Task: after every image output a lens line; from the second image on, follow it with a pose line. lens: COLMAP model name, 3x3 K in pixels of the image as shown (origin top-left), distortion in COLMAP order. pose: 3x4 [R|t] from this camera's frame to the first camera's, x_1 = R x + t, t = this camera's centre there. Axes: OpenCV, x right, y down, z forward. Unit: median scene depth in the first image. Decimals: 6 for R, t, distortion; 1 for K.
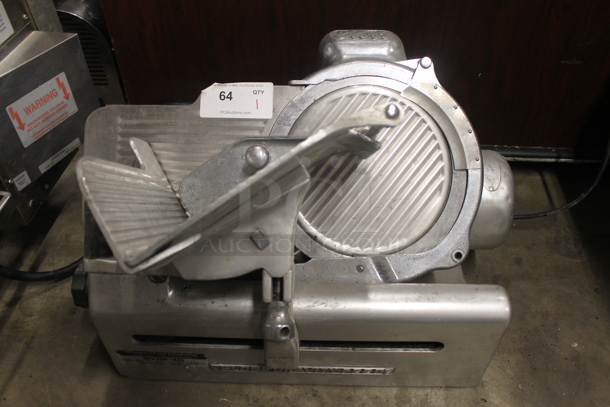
lens RADIAL K [[515.5, 0, 305.0], [0, 515.5, 203.5], [0, 0, 1]] dist [-0.142301, 0.102764]
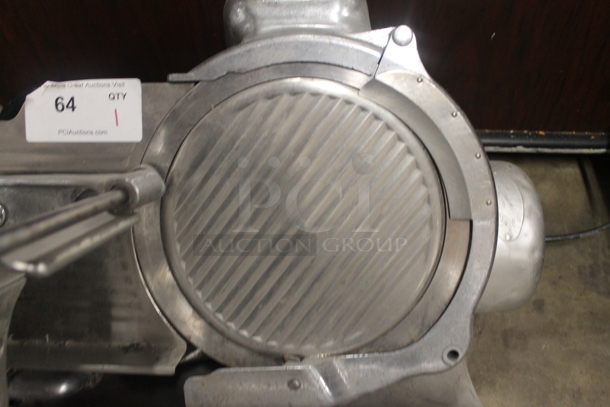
lens RADIAL K [[528.9, 0, 305.0], [0, 528.9, 203.5], [0, 0, 1]] dist [-0.175370, 0.155255]
pose [[0.999726, -0.023241, 0.002929, 0.120202], [0.022604, 0.989936, 0.139701, -0.172546], [-0.006146, -0.139596, 0.990189, 0.391590]]
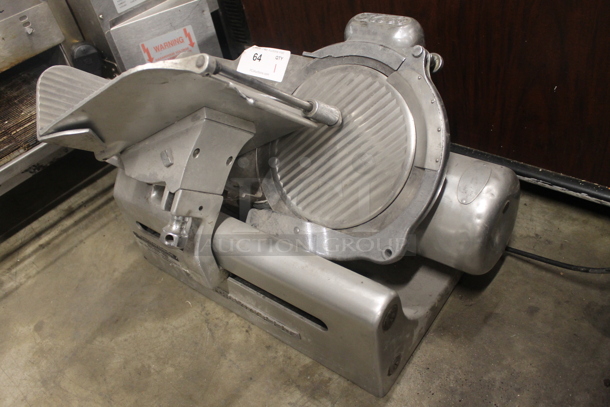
lens RADIAL K [[515.5, 0, 305.0], [0, 515.5, 203.5], [0, 0, 1]] dist [-0.142301, 0.102764]
pose [[0.799257, 0.290142, -0.526314, 0.644407], [-0.289635, 0.953294, 0.085687, -0.022319], [0.526593, 0.083953, 0.845962, 0.096139]]
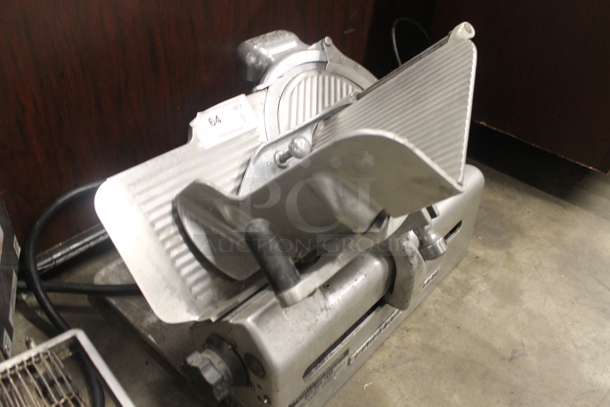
lens RADIAL K [[515.5, 0, 305.0], [0, 515.5, 203.5], [0, 0, 1]] dist [-0.142301, 0.102764]
pose [[0.634570, -0.432461, 0.640545, -0.737455], [0.513242, 0.855457, 0.069104, -0.054682], [-0.577844, 0.284903, 0.764805, 0.198839]]
